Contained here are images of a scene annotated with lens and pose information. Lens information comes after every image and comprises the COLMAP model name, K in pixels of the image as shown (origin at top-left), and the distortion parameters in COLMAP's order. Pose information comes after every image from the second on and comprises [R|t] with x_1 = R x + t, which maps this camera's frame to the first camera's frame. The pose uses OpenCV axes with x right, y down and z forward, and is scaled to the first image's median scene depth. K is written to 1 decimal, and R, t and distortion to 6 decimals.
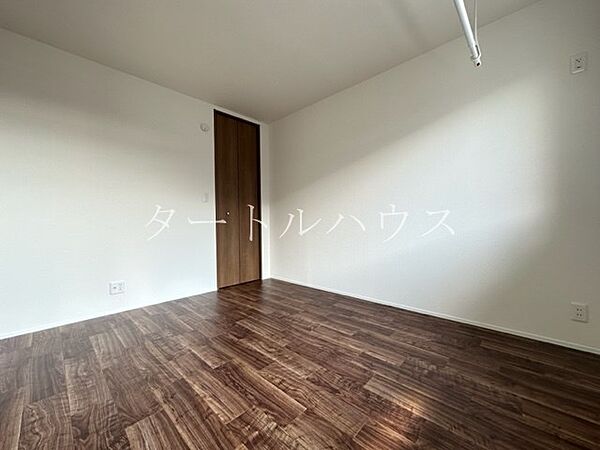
lens RADIAL K [[240.1, 0, 301.2], [0, 240.1, 227.4], [0, 0, 1]] dist [-0.003102, 0.000678]
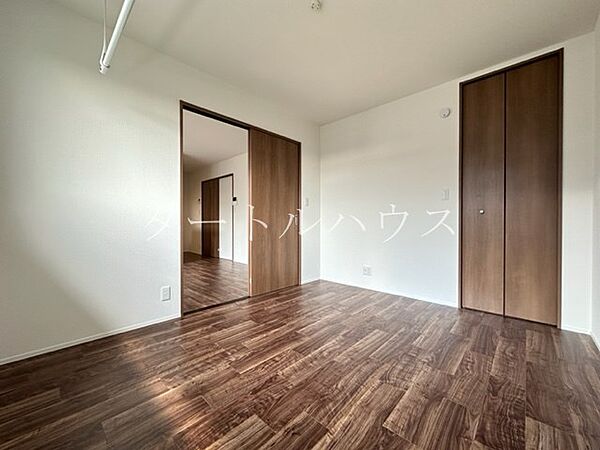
lens RADIAL K [[240.1, 0, 297.2], [0, 240.1, 221.2], [0, 0, 1]] dist [-0.003102, 0.000678]
pose [[-0.003964, 0.011467, -0.999926, 1.006660], [-0.023945, 0.999646, 0.011559, -0.054202], [0.999705, 0.023989, -0.003688, 1.012606]]
